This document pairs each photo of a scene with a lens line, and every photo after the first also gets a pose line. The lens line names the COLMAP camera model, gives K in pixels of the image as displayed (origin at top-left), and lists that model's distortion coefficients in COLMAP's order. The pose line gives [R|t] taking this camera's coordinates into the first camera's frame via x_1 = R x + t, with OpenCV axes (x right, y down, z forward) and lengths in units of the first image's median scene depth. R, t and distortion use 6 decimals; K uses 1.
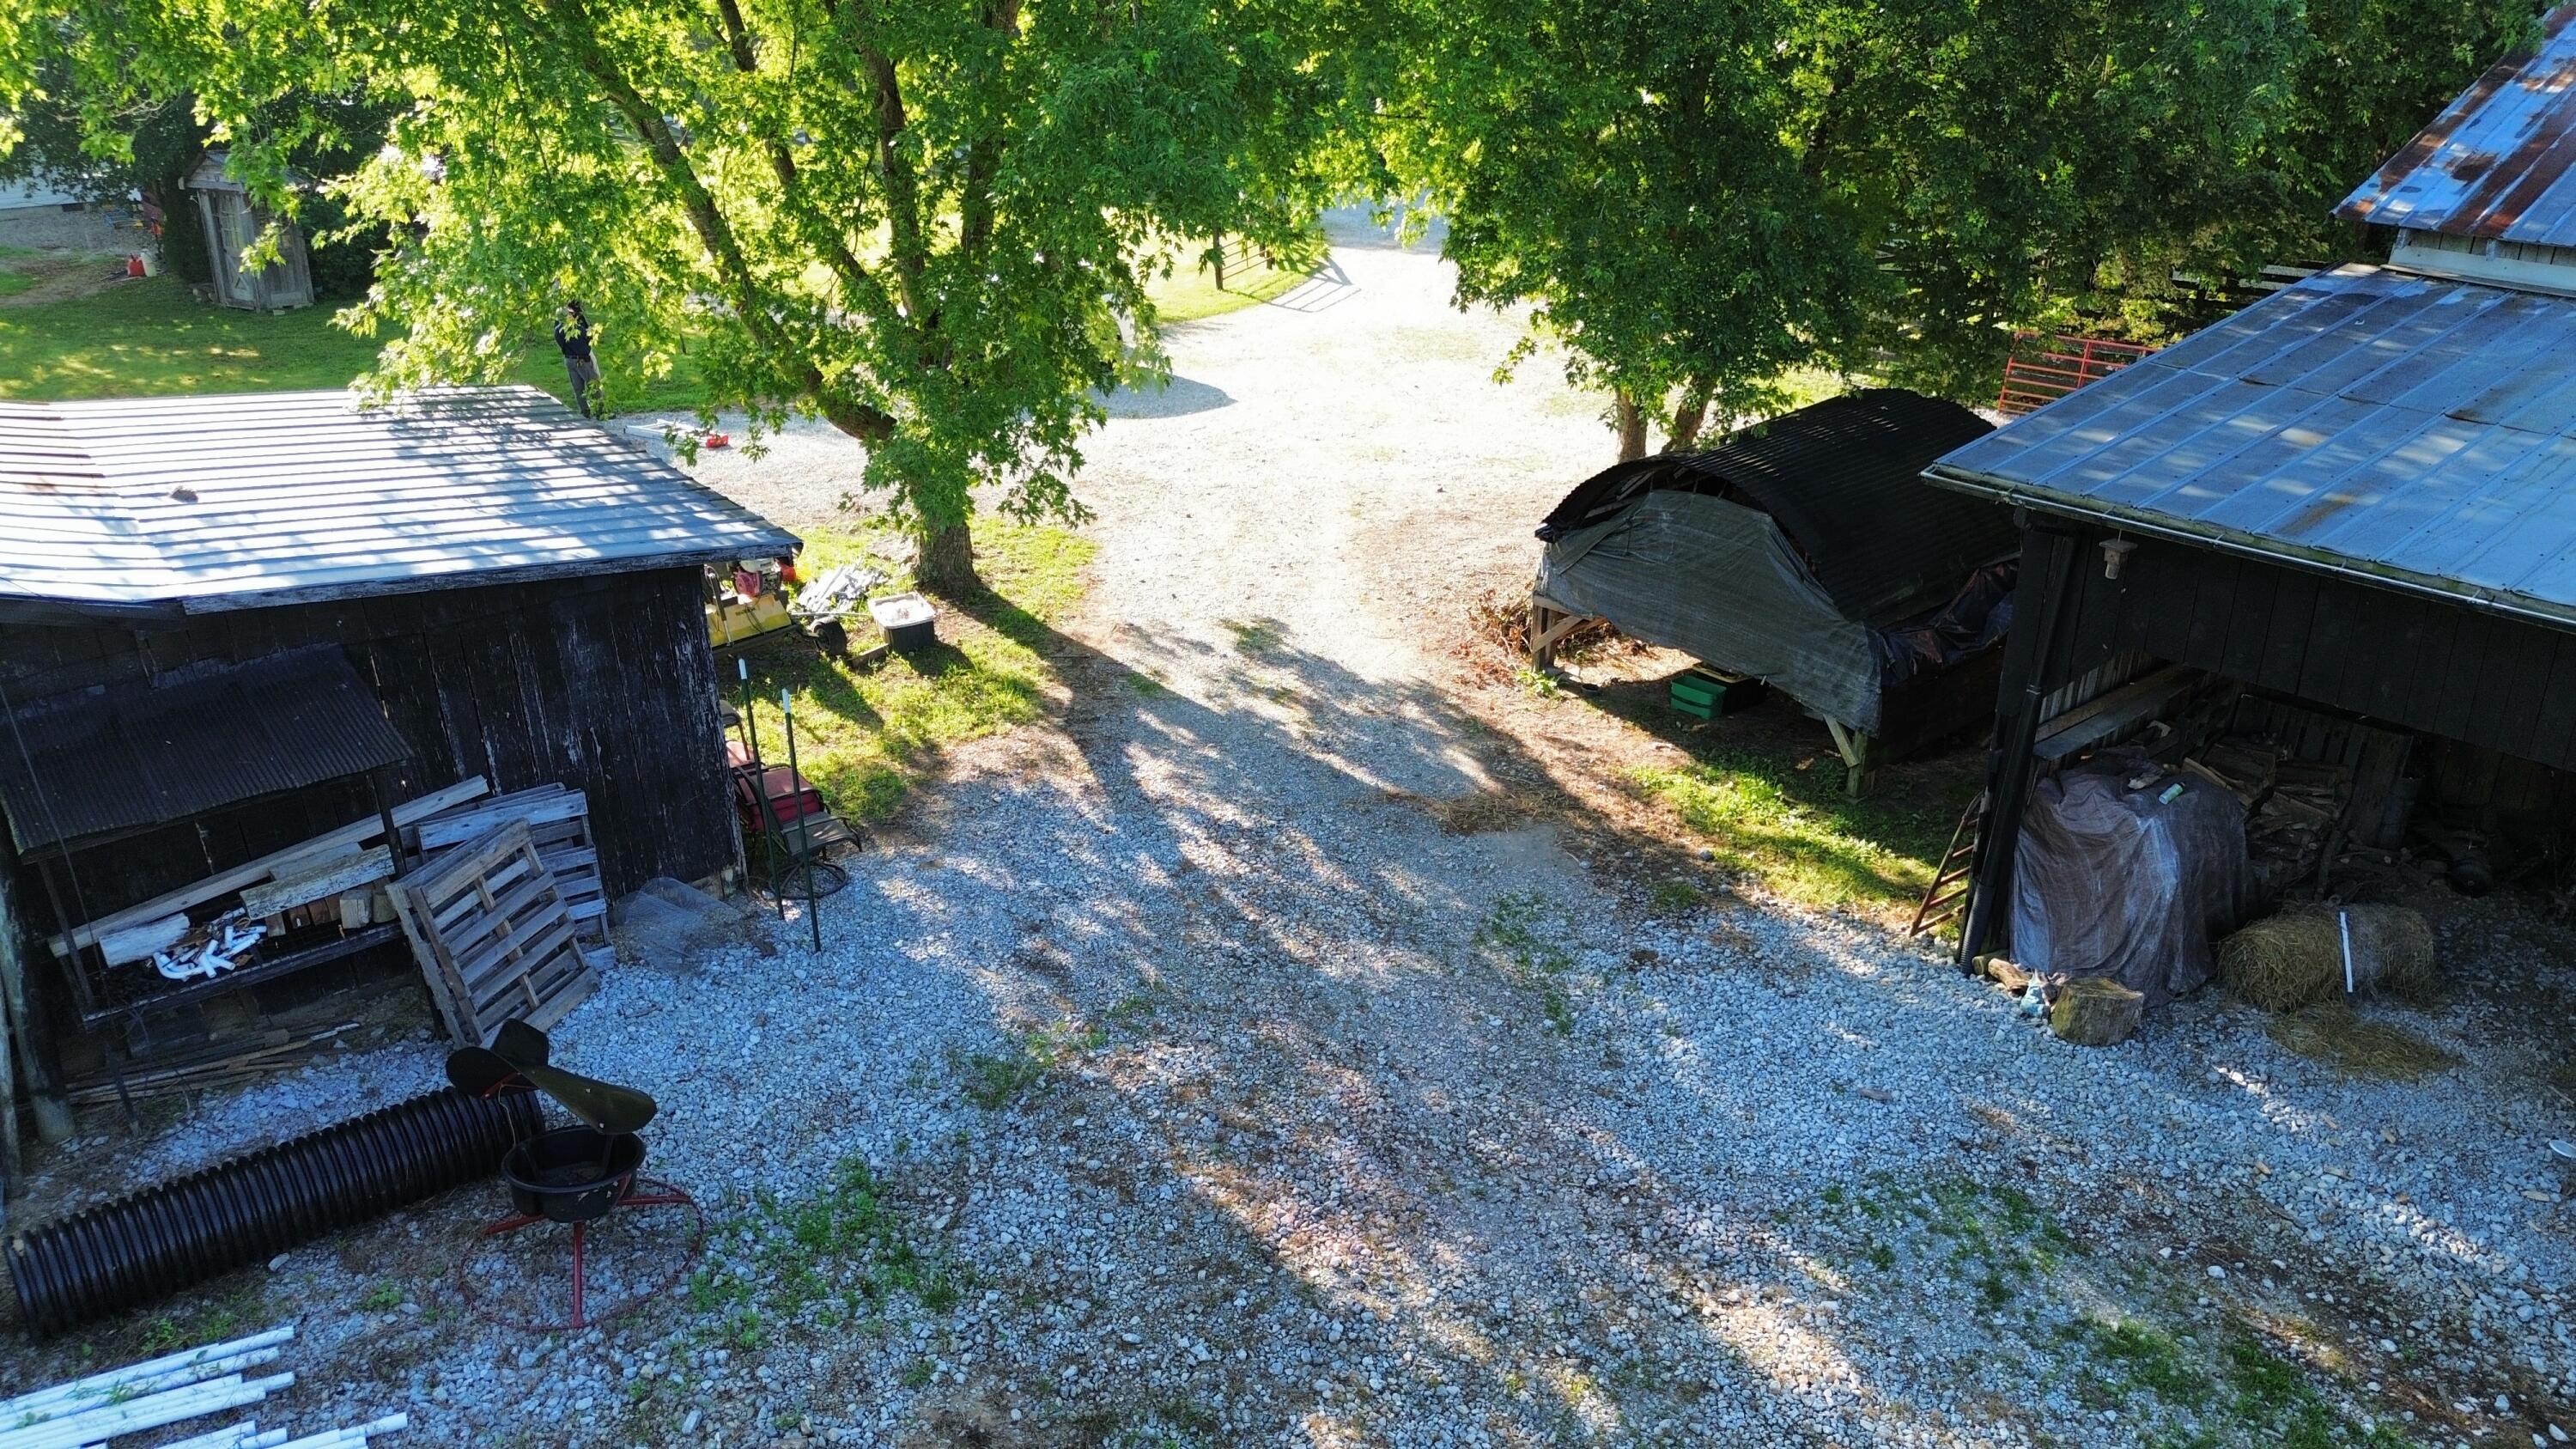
lens RADIAL K [[1815.8, 0, 1264.2], [0, 1815.8, 783.3], [0, 0, 1]] dist [0.065624, 0.001891]
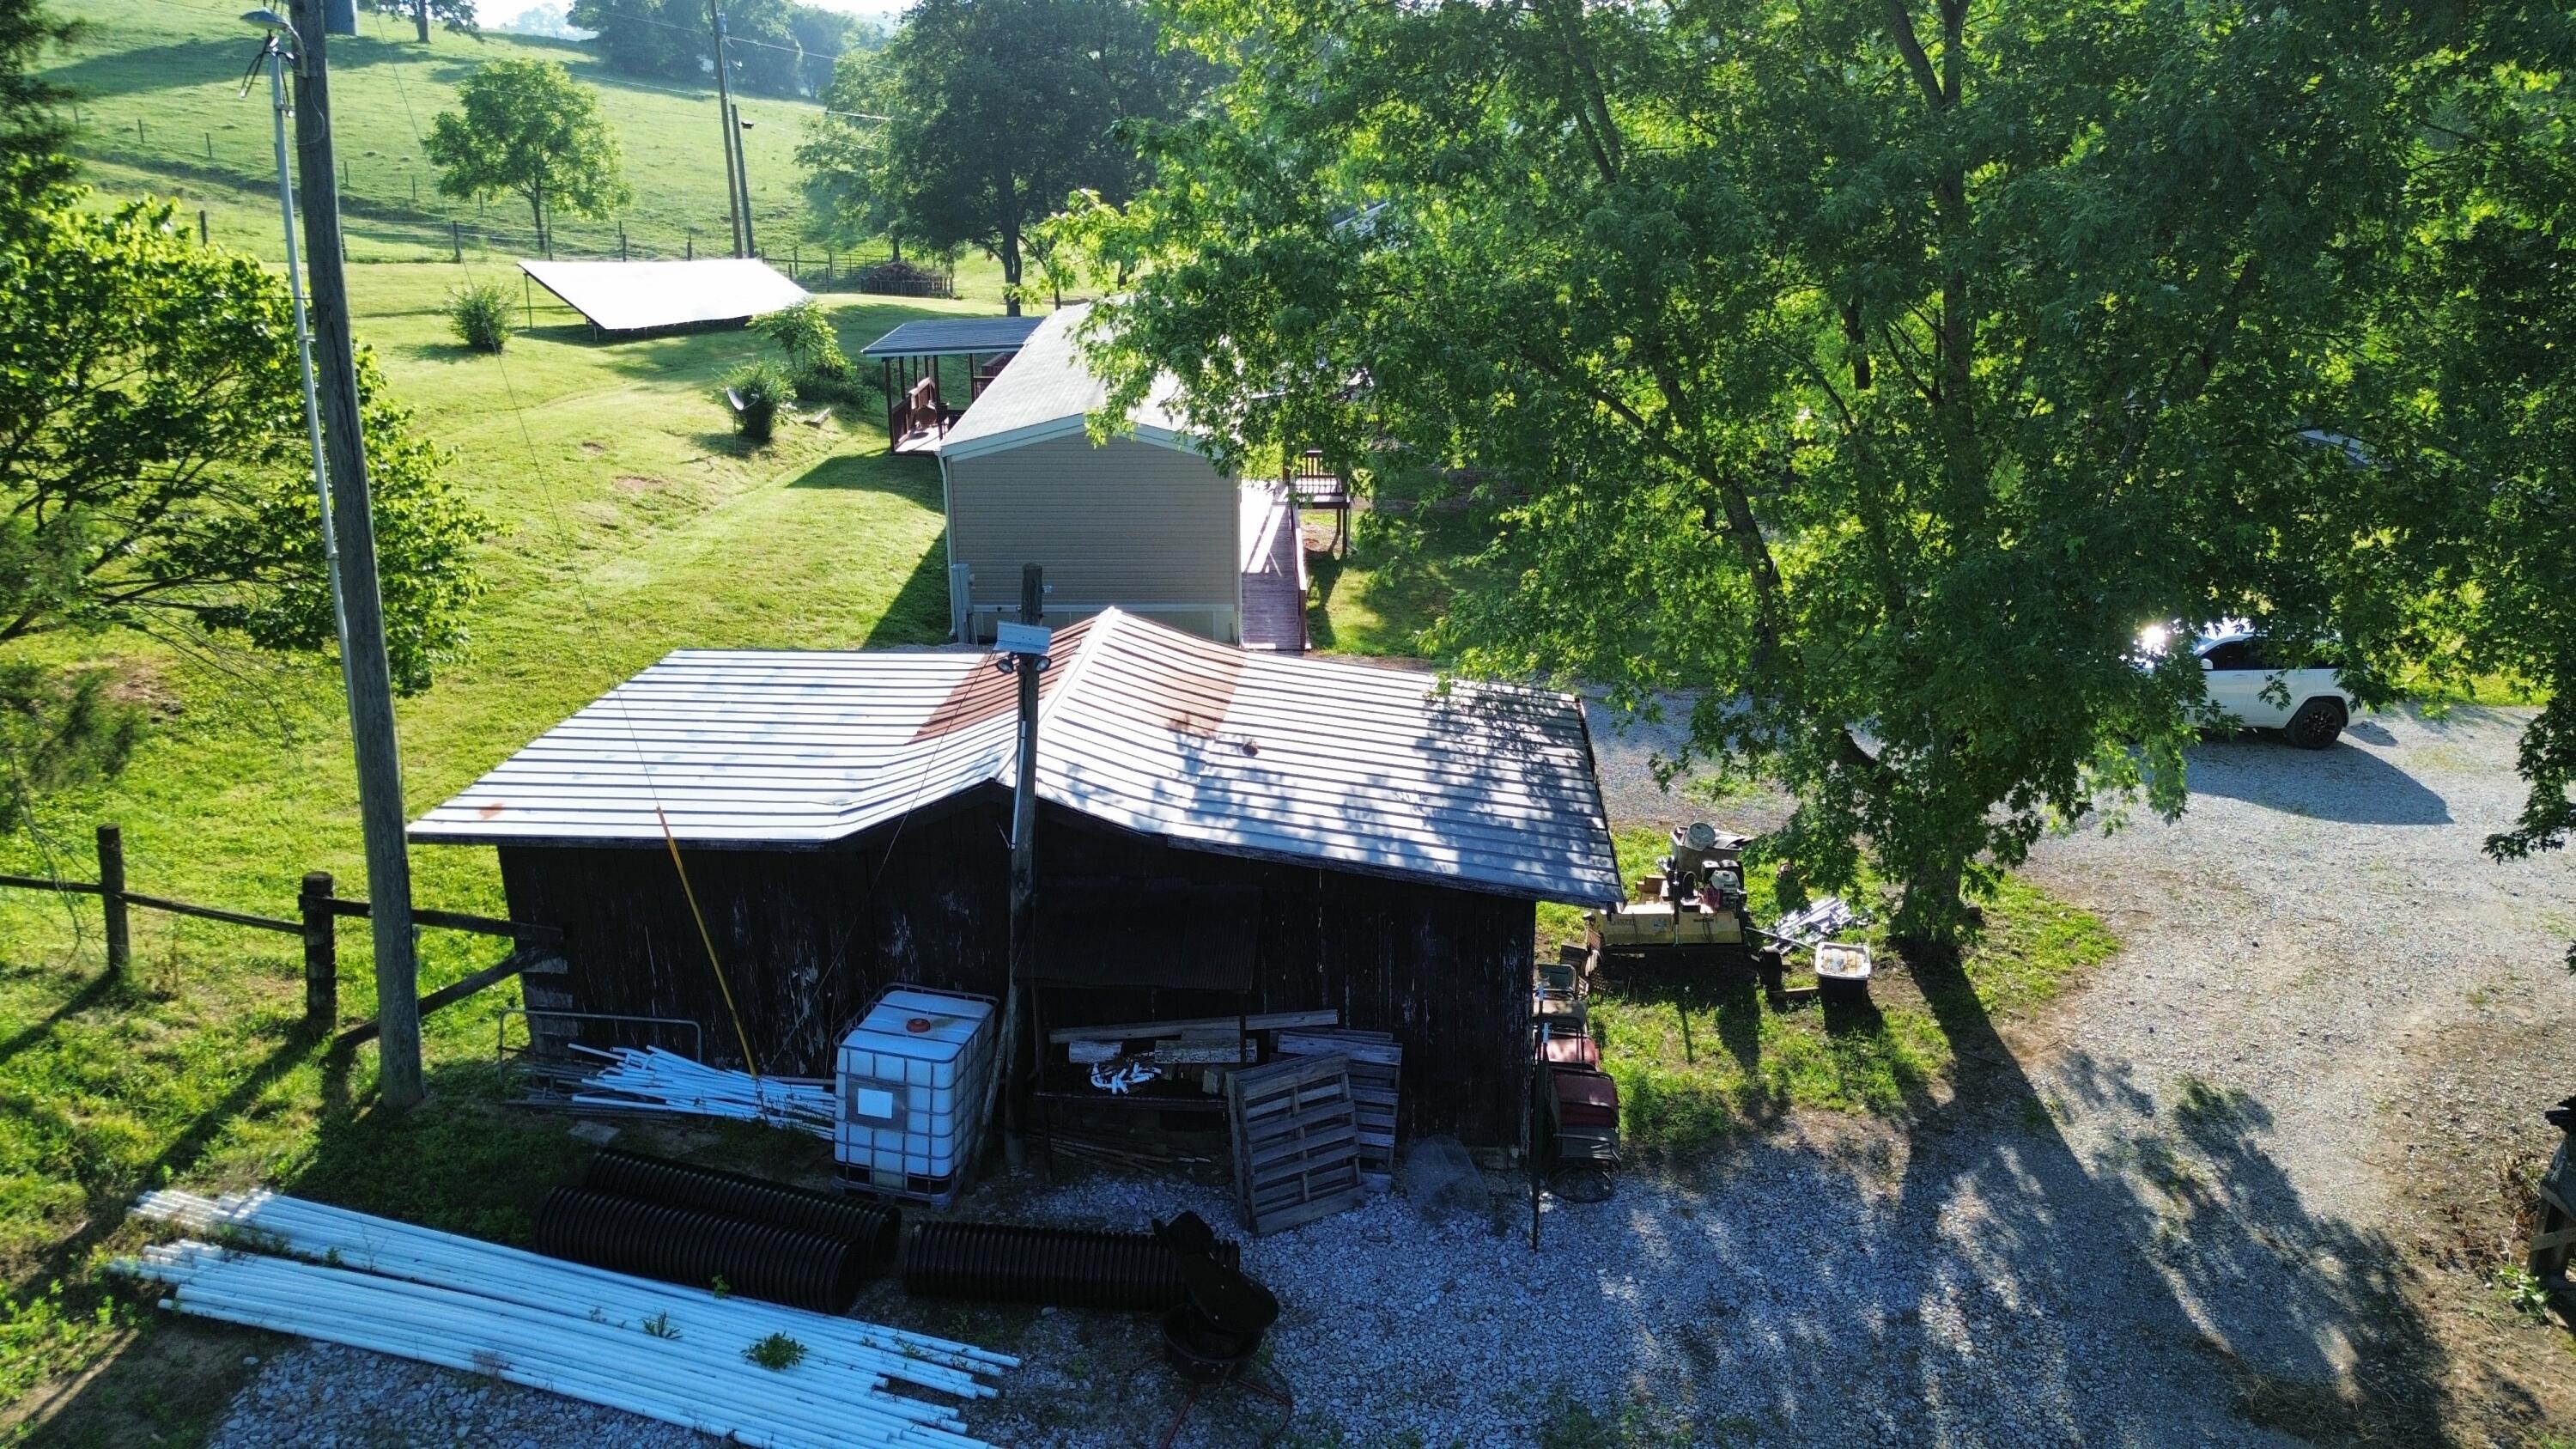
lens RADIAL K [[1815.8, 0, 1264.2], [0, 1815.8, 783.3], [0, 0, 1]] dist [0.065624, 0.001891]
pose [[0.736971, 0.242385, -0.630970, 0.270336], [-0.310888, 0.950444, 0.001993, -0.129269], [0.600185, 0.194692, 0.775805, -0.036489]]
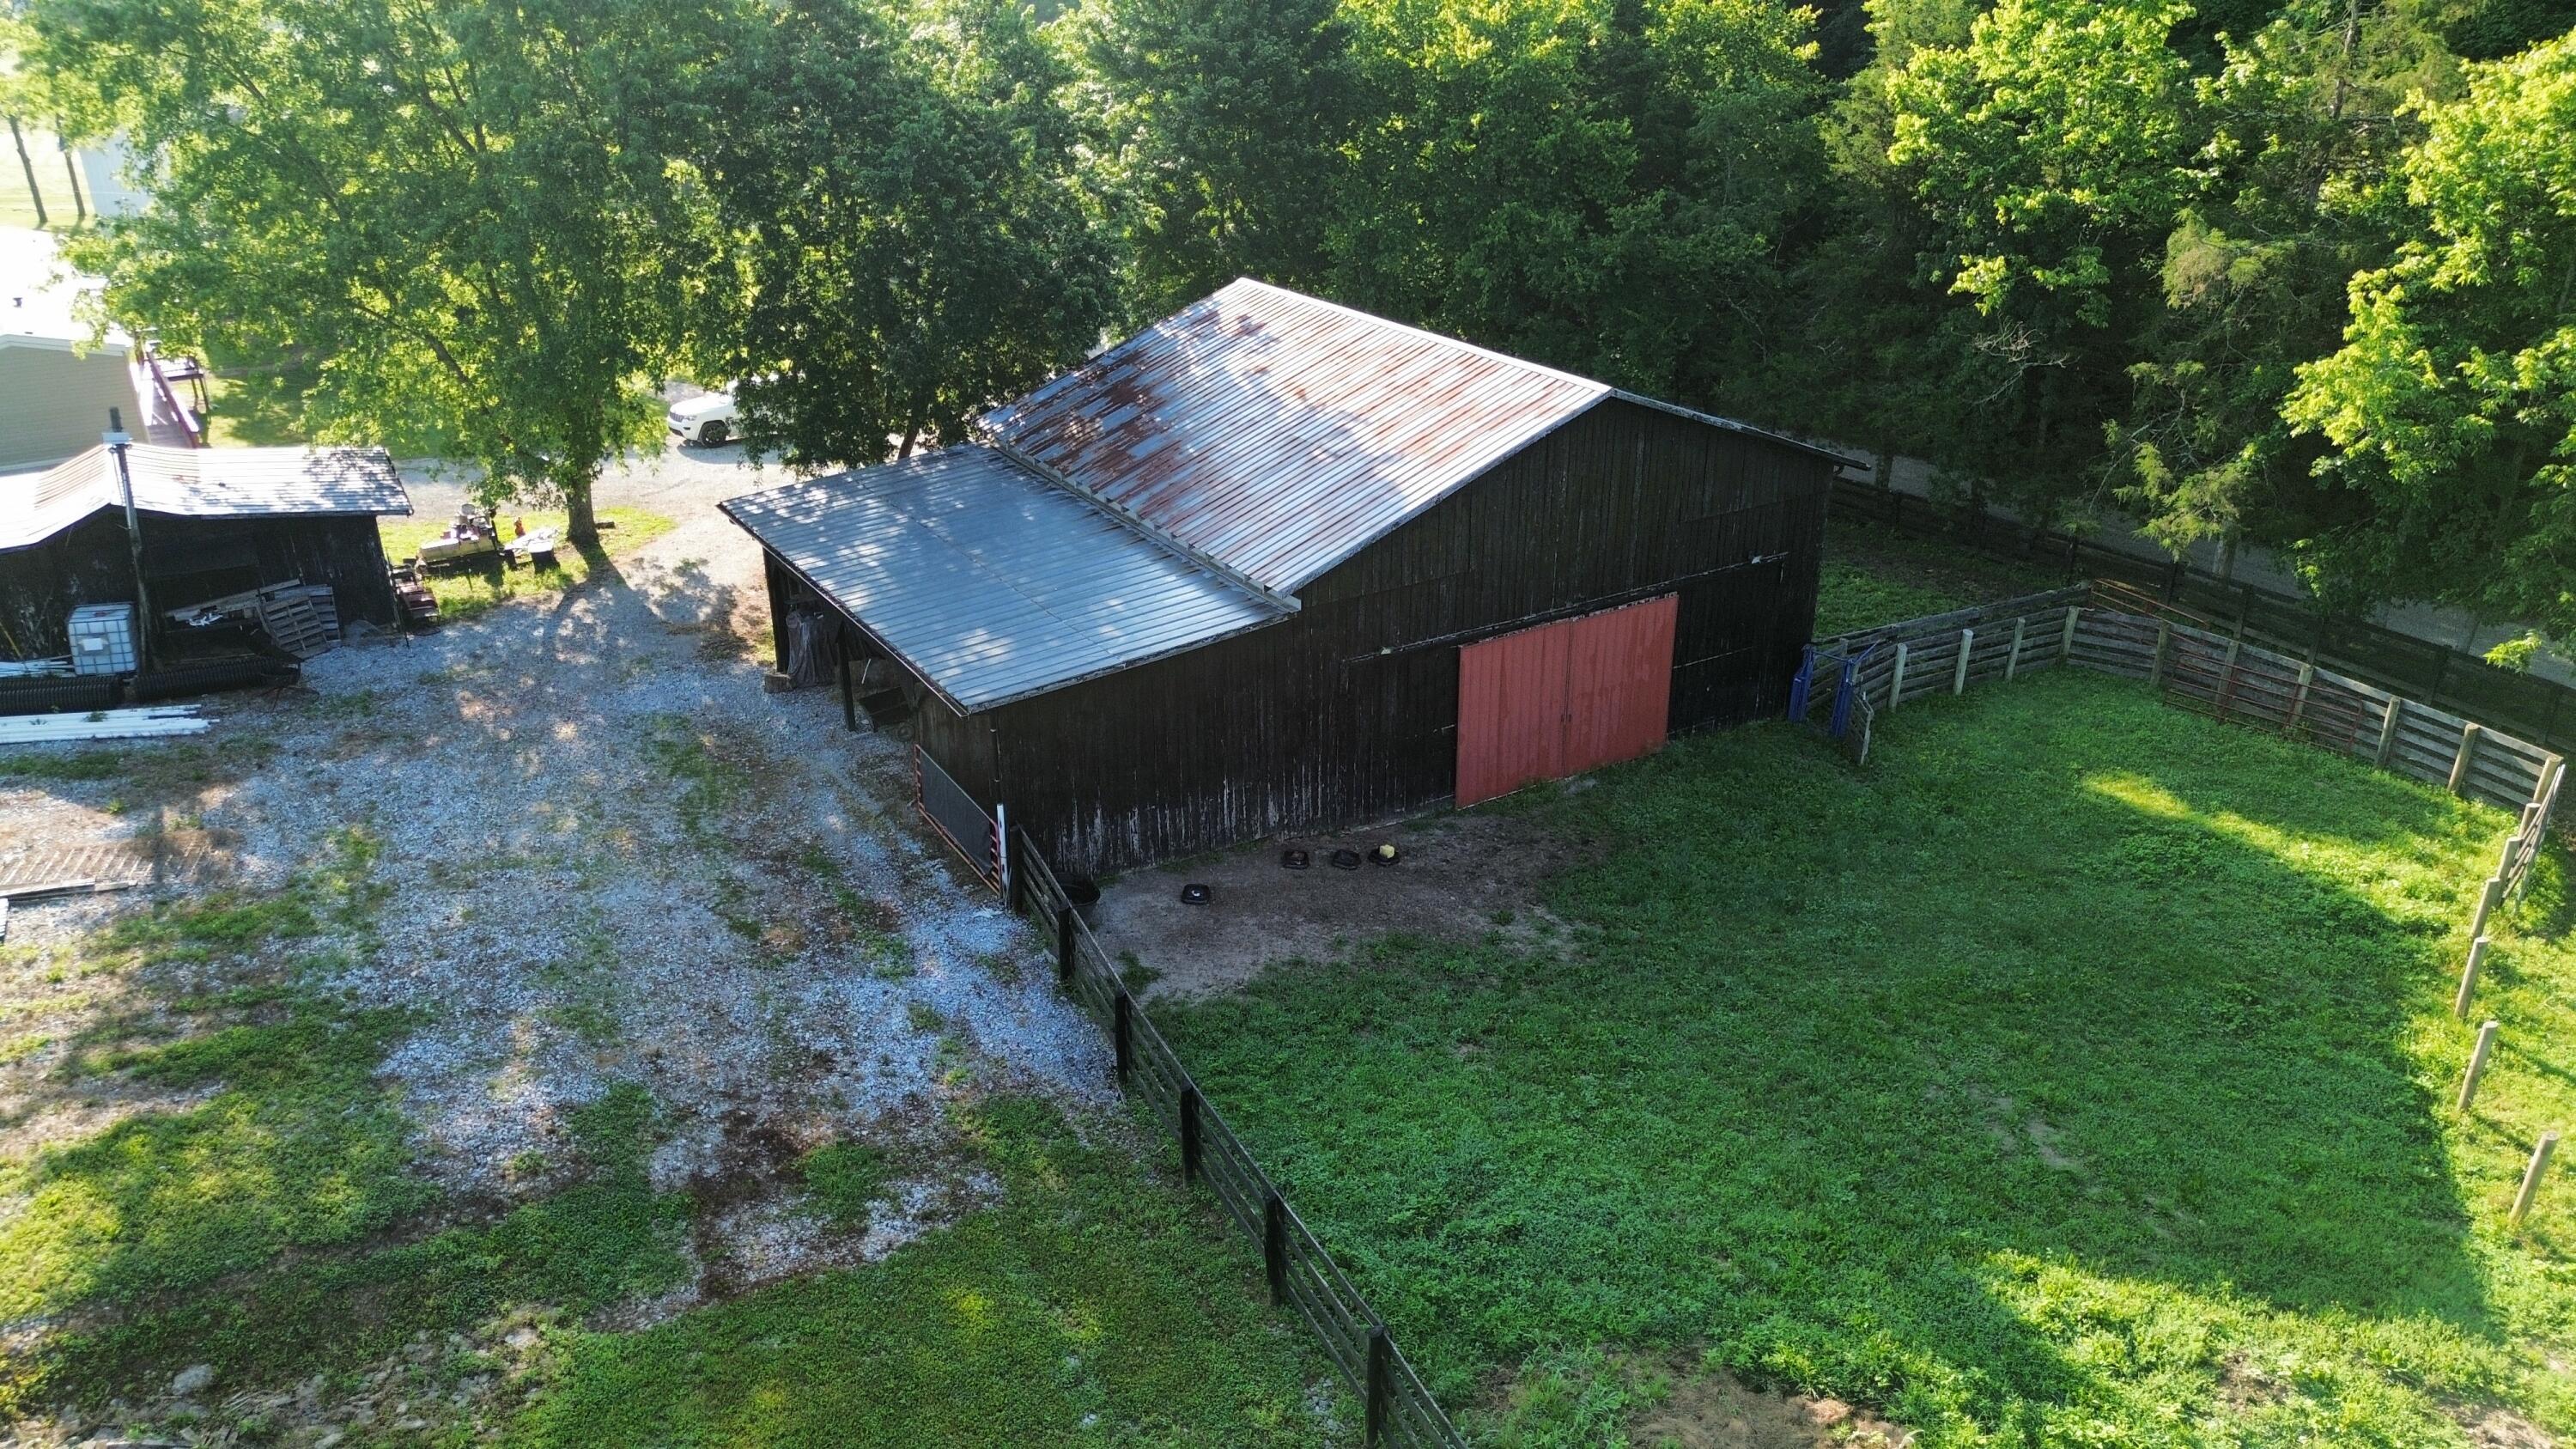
lens RADIAL K [[1796.4, 0, 1288.0], [0, 1796.4, 724.5], [0, 0, 1]] dist [-0.000663, -0.001116]
pose [[0.992256, 0.063425, -0.106798, 1.430312], [-0.068427, 0.996693, -0.043834, 0.238632], [0.103665, 0.050802, 0.993314, -1.656098]]
